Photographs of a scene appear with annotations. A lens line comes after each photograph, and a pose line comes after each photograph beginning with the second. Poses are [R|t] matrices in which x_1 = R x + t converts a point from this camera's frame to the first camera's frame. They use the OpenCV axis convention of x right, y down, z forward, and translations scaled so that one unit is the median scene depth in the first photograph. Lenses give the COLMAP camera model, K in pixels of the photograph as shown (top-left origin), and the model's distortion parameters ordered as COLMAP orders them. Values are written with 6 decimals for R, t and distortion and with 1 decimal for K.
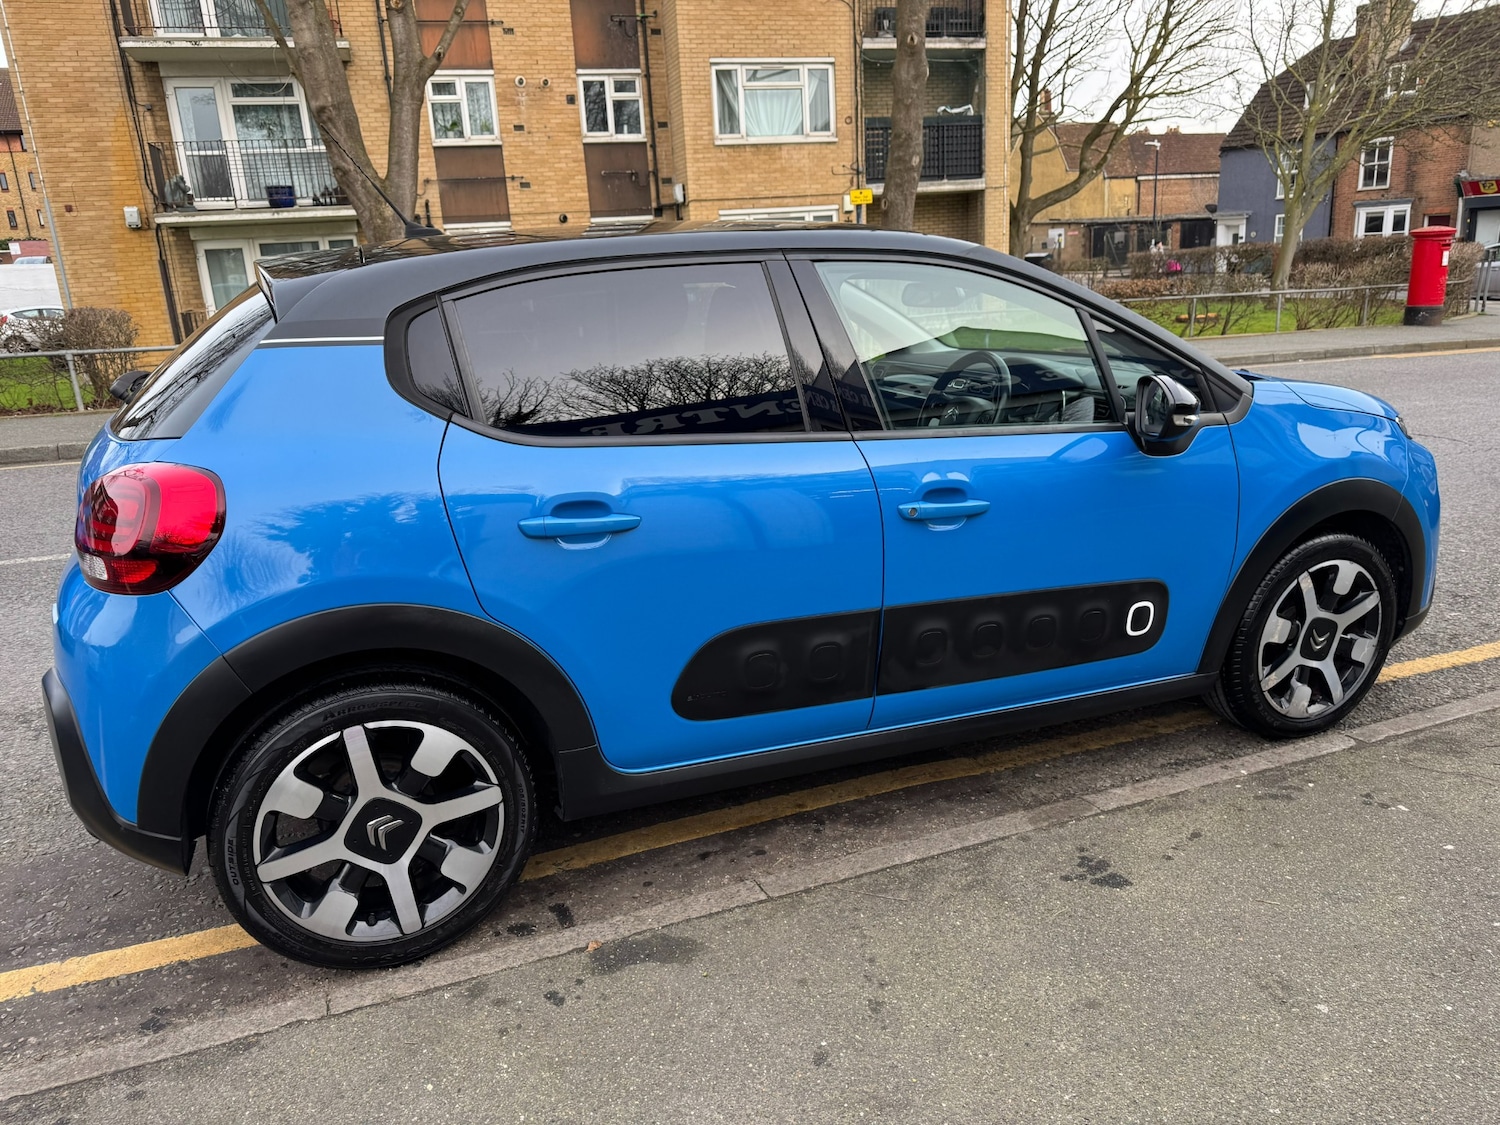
lens RADIAL K [[1072.4, 0, 751.4], [0, 1072.4, 560.2], [0, 0, 1]] dist [0.018810, -0.023454]
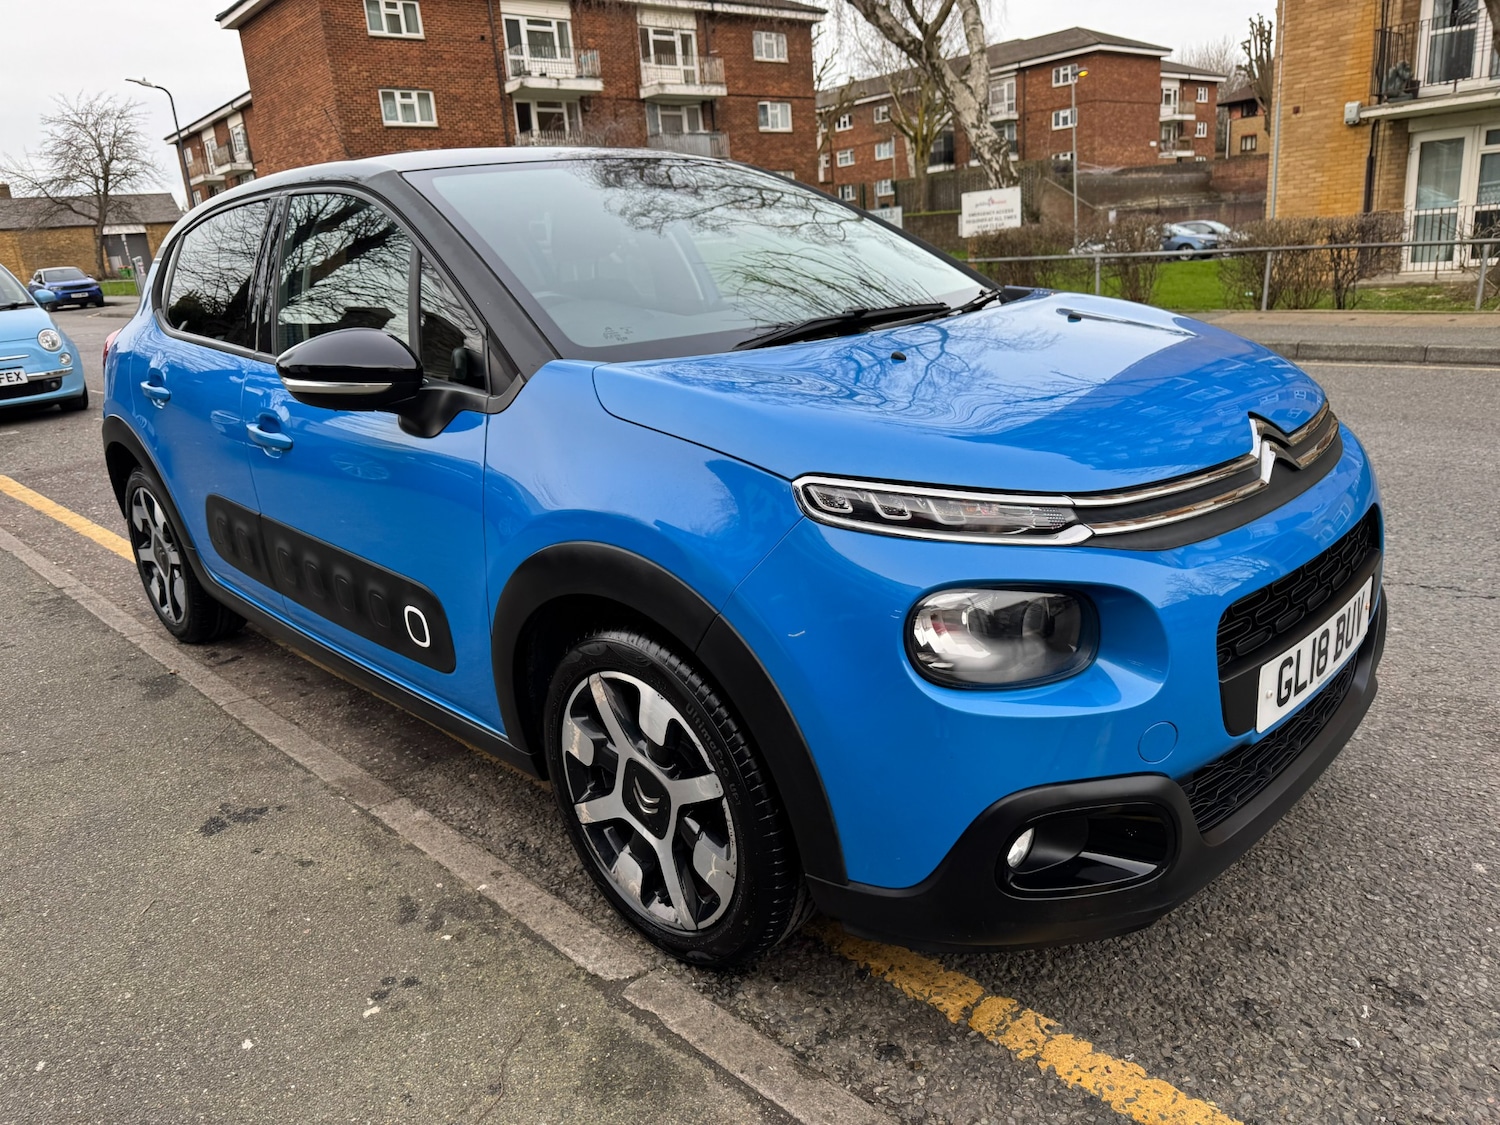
lens RADIAL K [[1075.2, 0, 736.6], [0, 1075.2, 563.3], [0, 0, 1]] dist [0.010559, -0.016083]
pose [[0.370593, 0.276014, -0.886835, 0.189214], [-0.193180, 0.956848, 0.217078, -0.035315], [0.908484, 0.090871, 0.407922, 0.142485]]
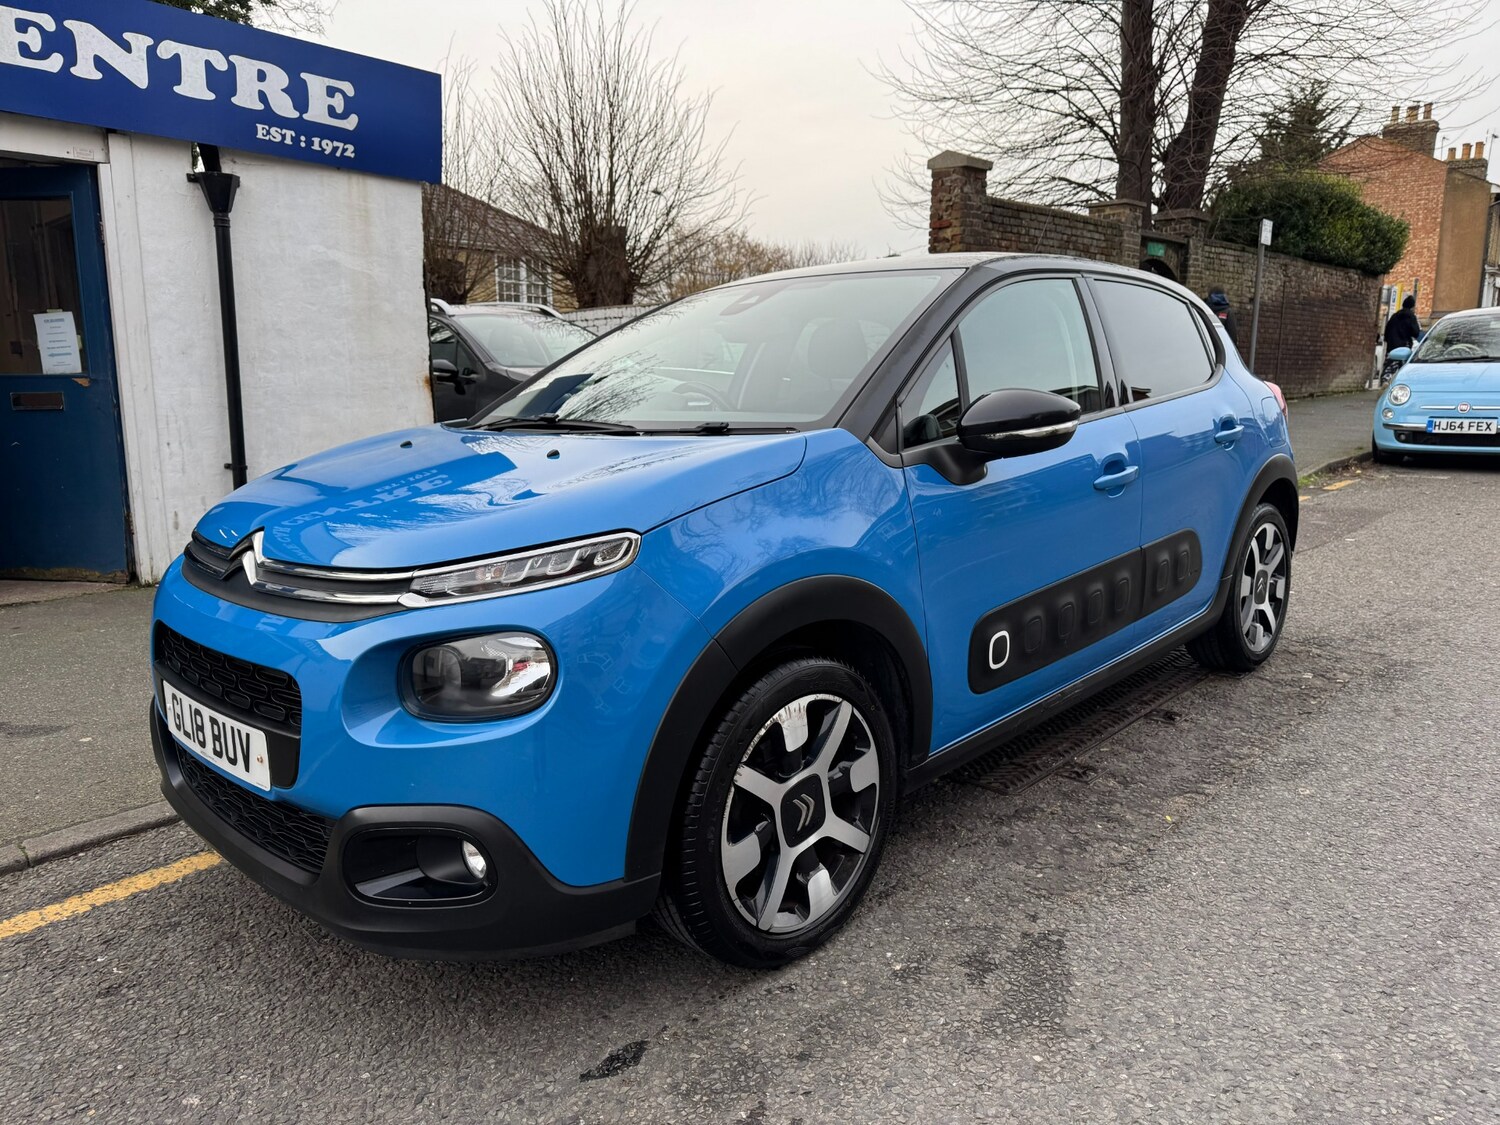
lens RADIAL K [[1071.0, 0, 745.8], [0, 1071.0, 561.9], [0, 0, 1]] dist [0.011625, -0.012326]
pose [[-0.918474, 0.123147, -0.375819, 0.107294], [-0.054335, 0.901978, 0.428349, -0.088271], [0.391730, 0.413847, -0.821753, 0.353344]]
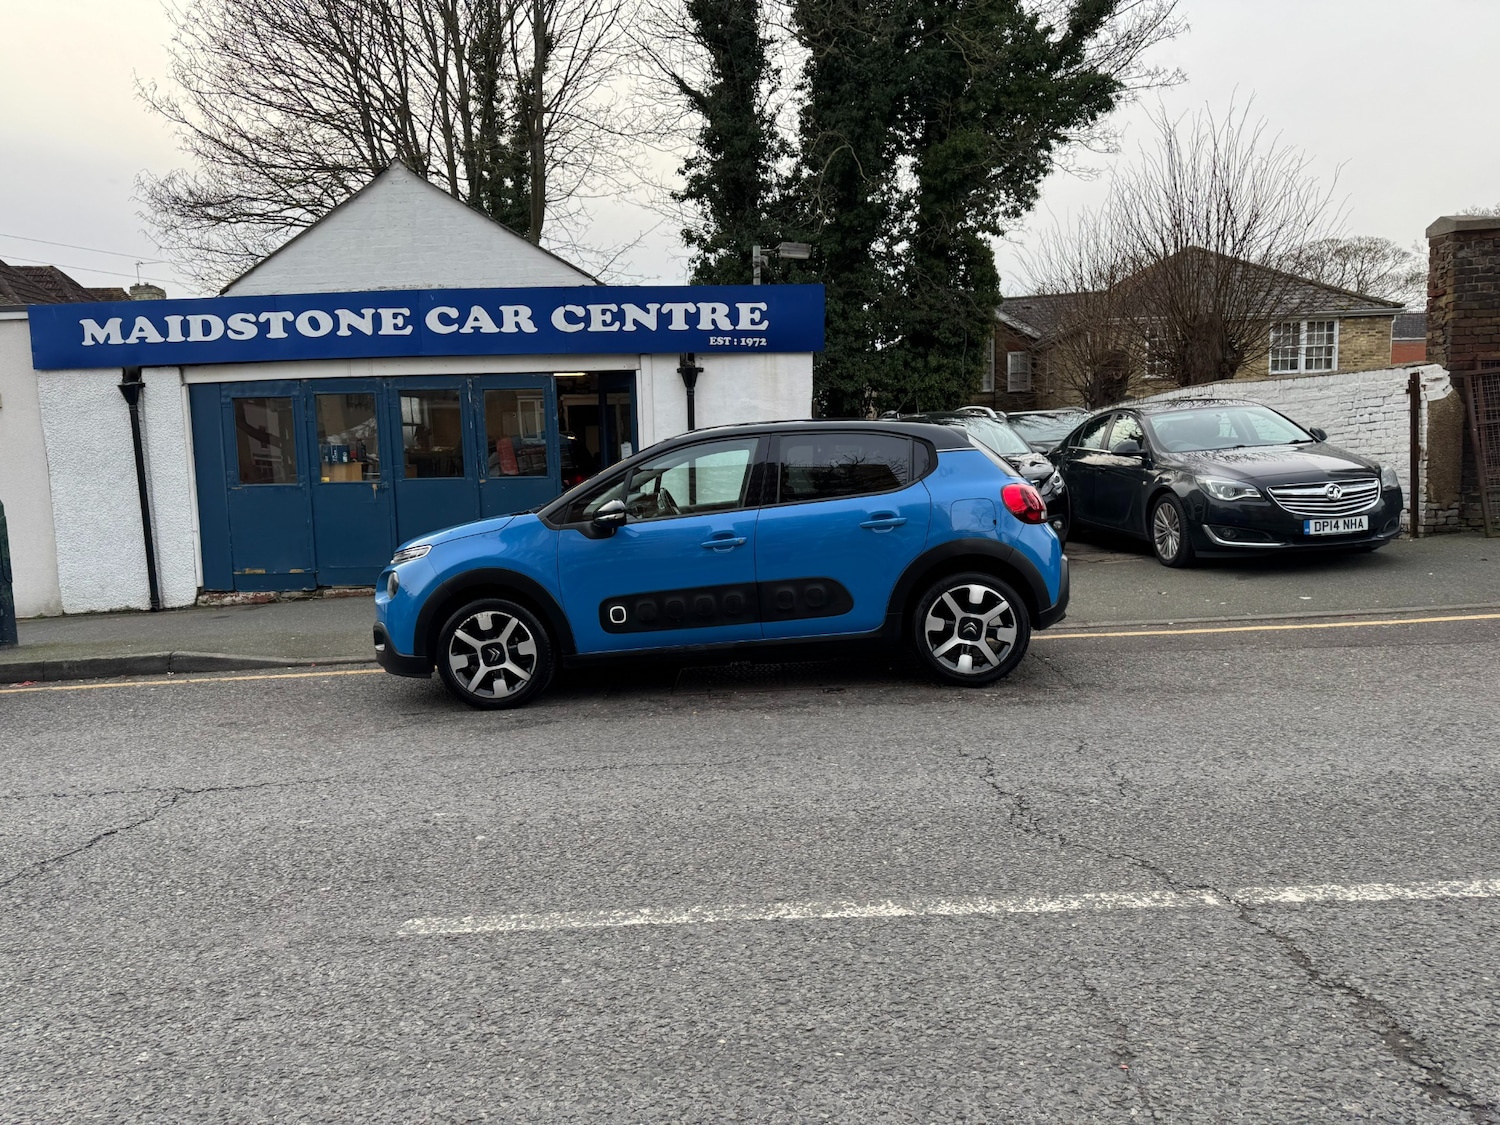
lens RADIAL K [[1046.6, 0, 739.9], [0, 1046.6, 576.2], [0, 0, 1]] dist [0.100368, -0.125623]
pose [[-0.899648, 0.029927, 0.435589, -0.155964], [0.191225, 0.923882, 0.331473, -0.127626], [-0.392513, 0.381505, -0.836892, 0.503641]]
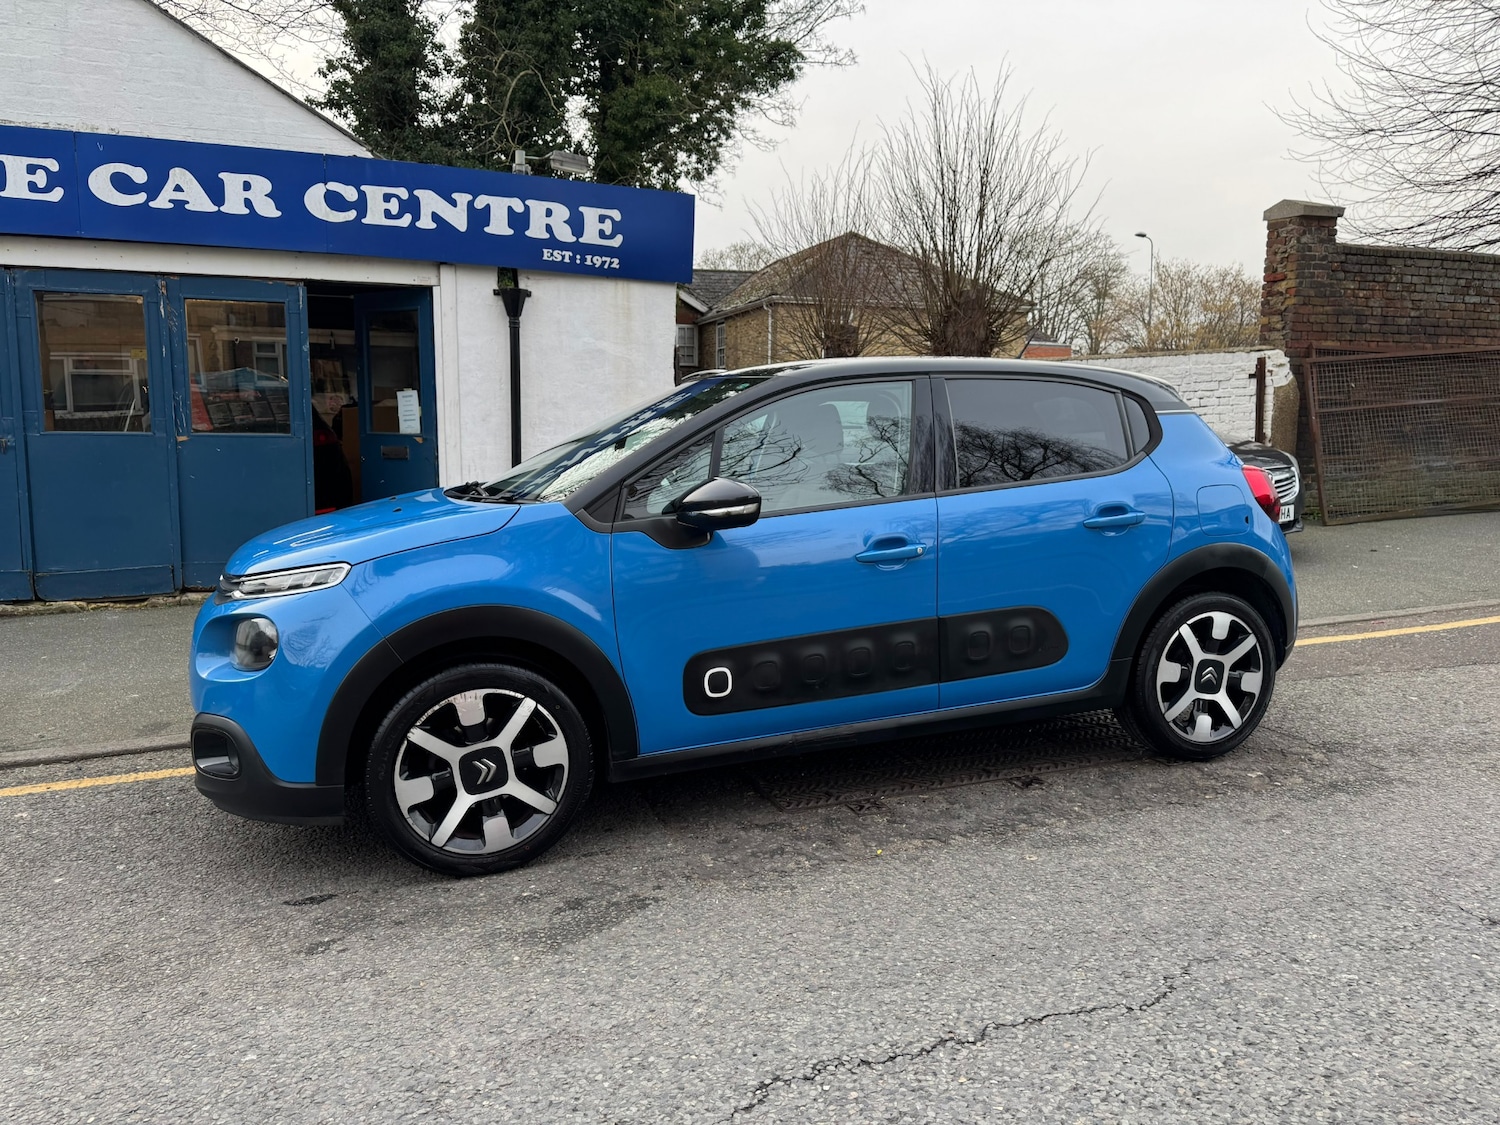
lens RADIAL K [[1051.3, 0, 737.3], [0, 1051.3, 563.8], [0, 0, 1]] dist [0.095074, -0.167232]
pose [[-0.996810, 0.037991, 0.070191, 0.003542], [0.062615, 0.917587, 0.392573, -0.106835], [-0.049492, 0.395715, -0.917039, 0.410519]]
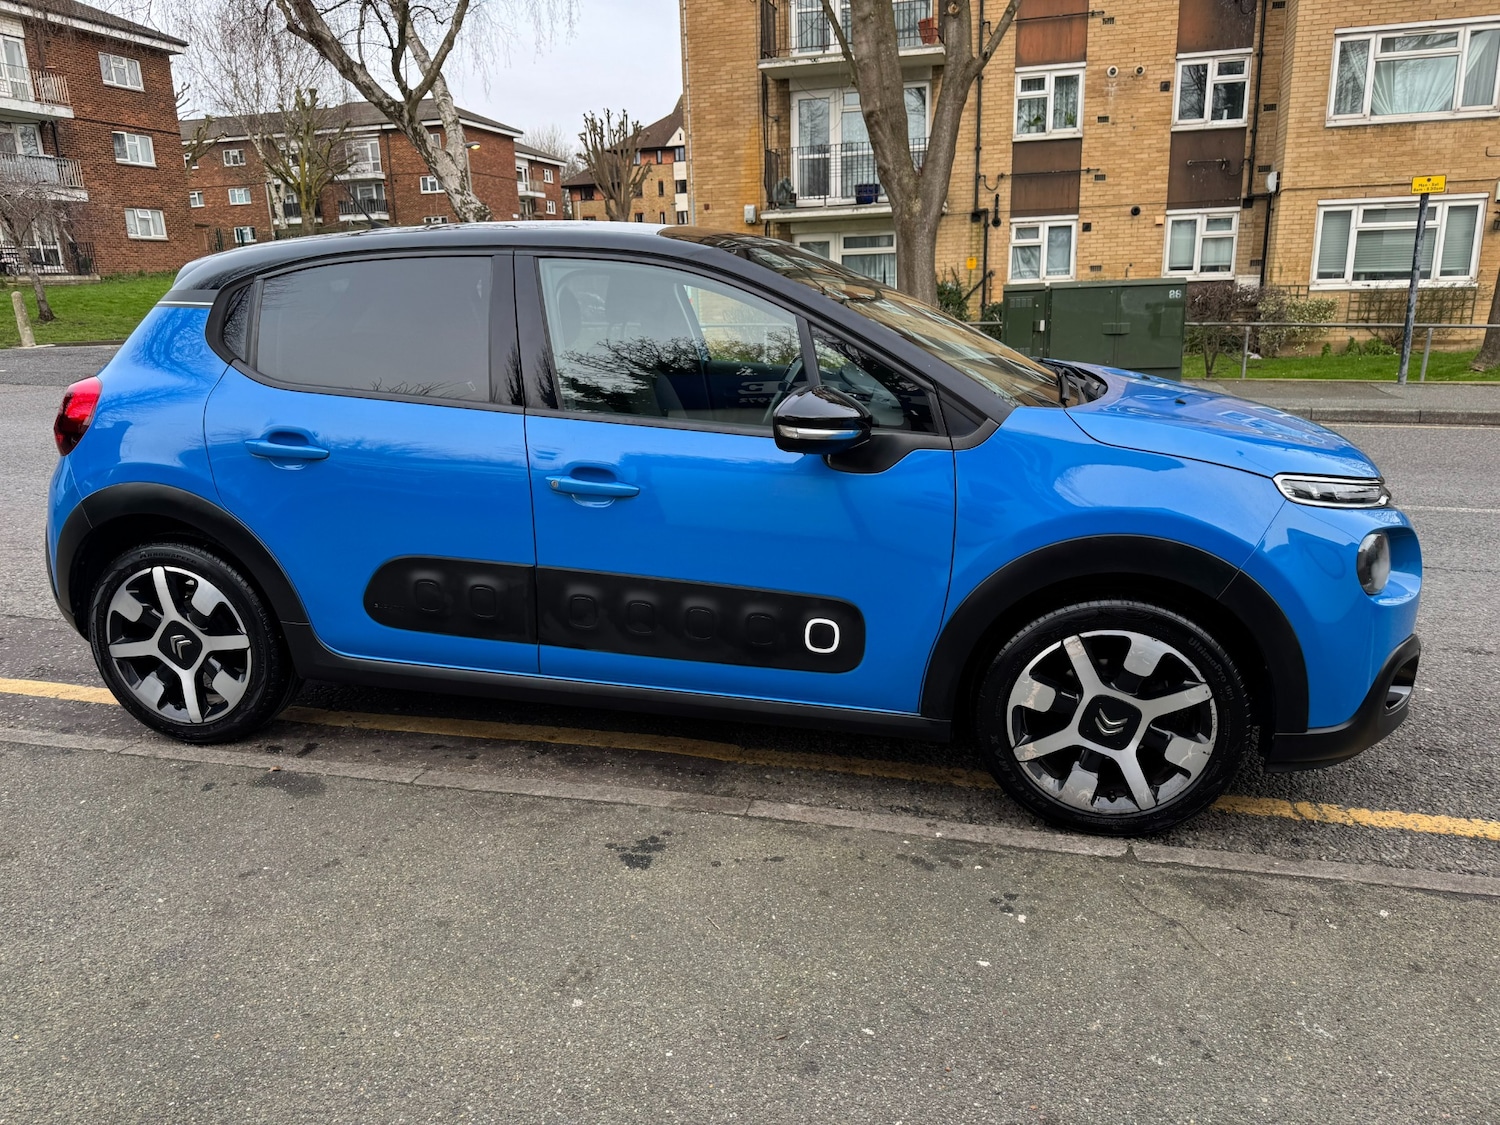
lens RADIAL K [[1071.6, 0, 744.4], [0, 1071.6, 553.9], [0, 0, 1]] dist [0.020440, -0.024622]
pose [[0.820387, 0.170779, -0.545710, 0.131548], [-0.170095, 0.984042, 0.052245, -0.009173], [0.545923, 0.049962, 0.836344, 0.025197]]
